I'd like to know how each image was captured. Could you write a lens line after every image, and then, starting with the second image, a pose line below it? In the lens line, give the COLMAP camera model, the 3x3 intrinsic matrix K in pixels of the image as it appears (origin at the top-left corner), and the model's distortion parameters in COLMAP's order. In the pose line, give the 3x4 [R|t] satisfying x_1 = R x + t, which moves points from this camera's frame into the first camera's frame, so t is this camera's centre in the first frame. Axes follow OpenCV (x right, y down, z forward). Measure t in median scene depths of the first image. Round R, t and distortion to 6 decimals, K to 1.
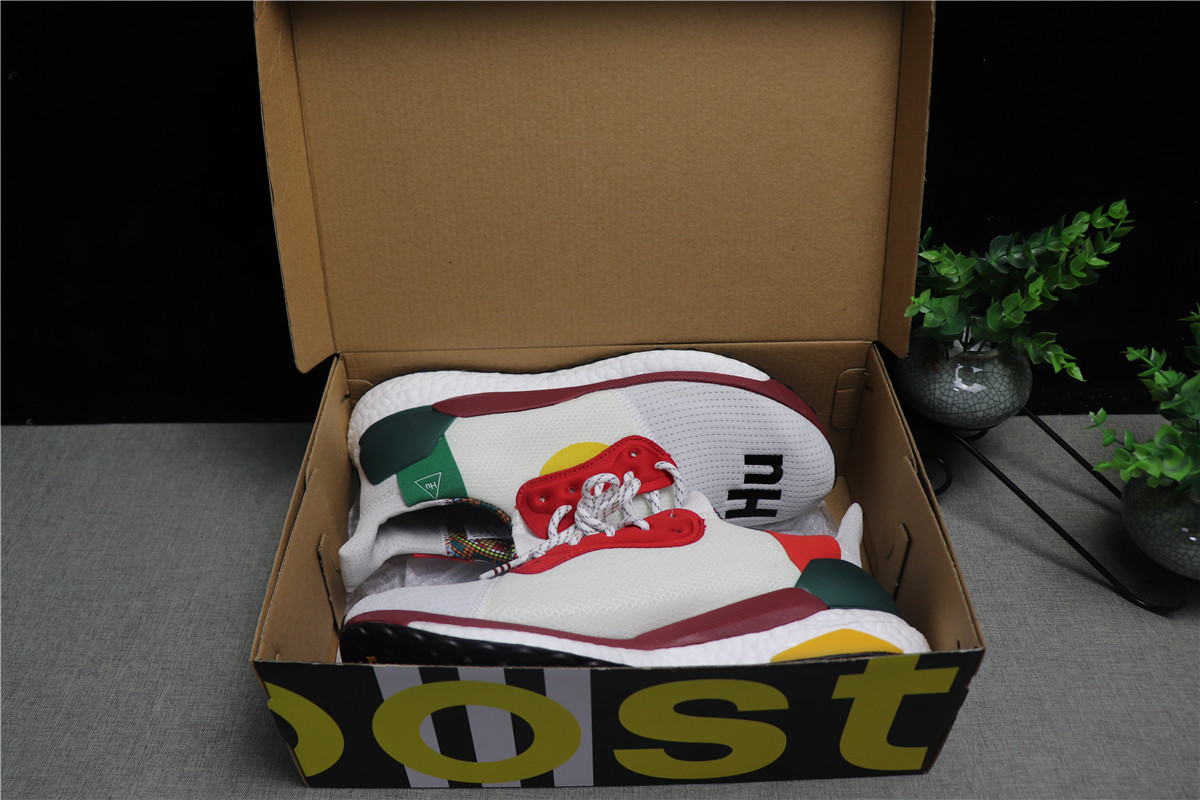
lens RADIAL K [[993.3, 0, 600.0], [0, 993.3, 400.0], [0, 0, 1]] dist [-0.181416, 0.154905]
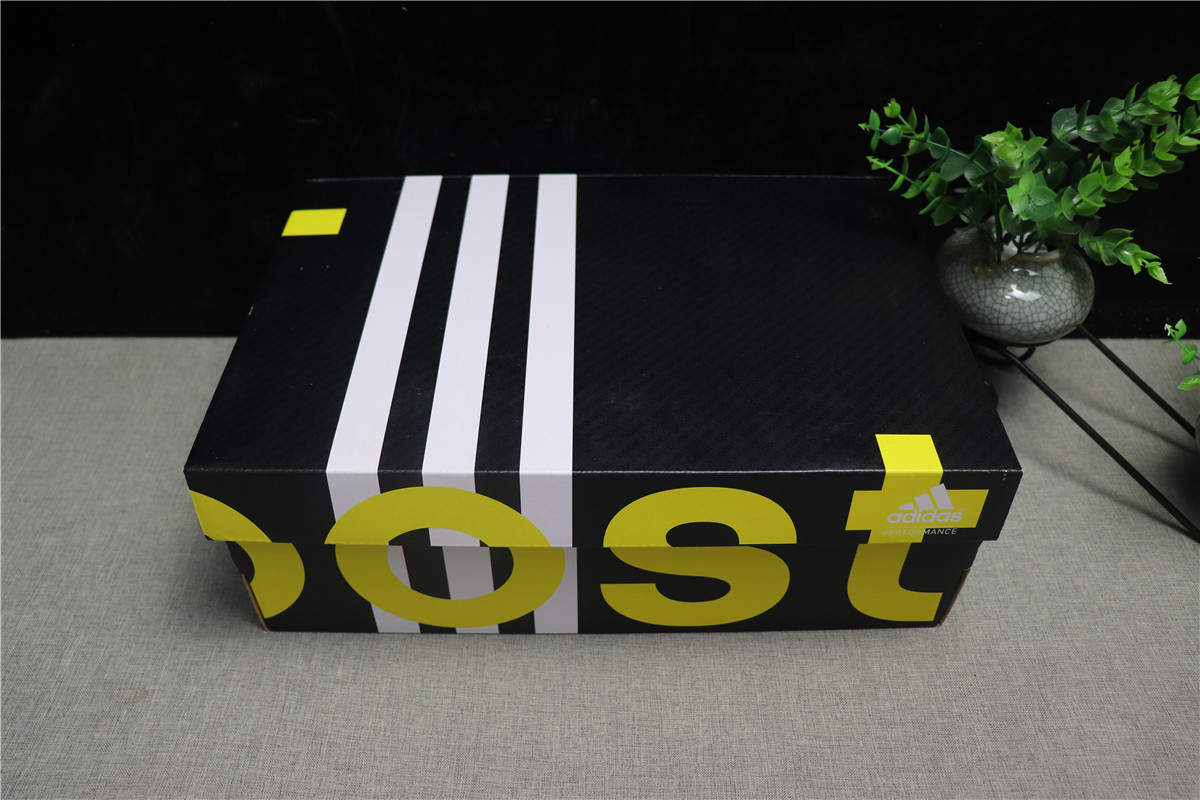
lens RADIAL K [[986.5, 0, 600.0], [0, 986.5, 400.0], [0, 0, 1]] dist [-0.186981, 0.160432]
pose [[0.999743, 0.009232, 0.020720, -0.012528], [-0.010097, 0.999064, 0.042060, 0.048426], [-0.020313, -0.042259, 0.998900, 0.159508]]
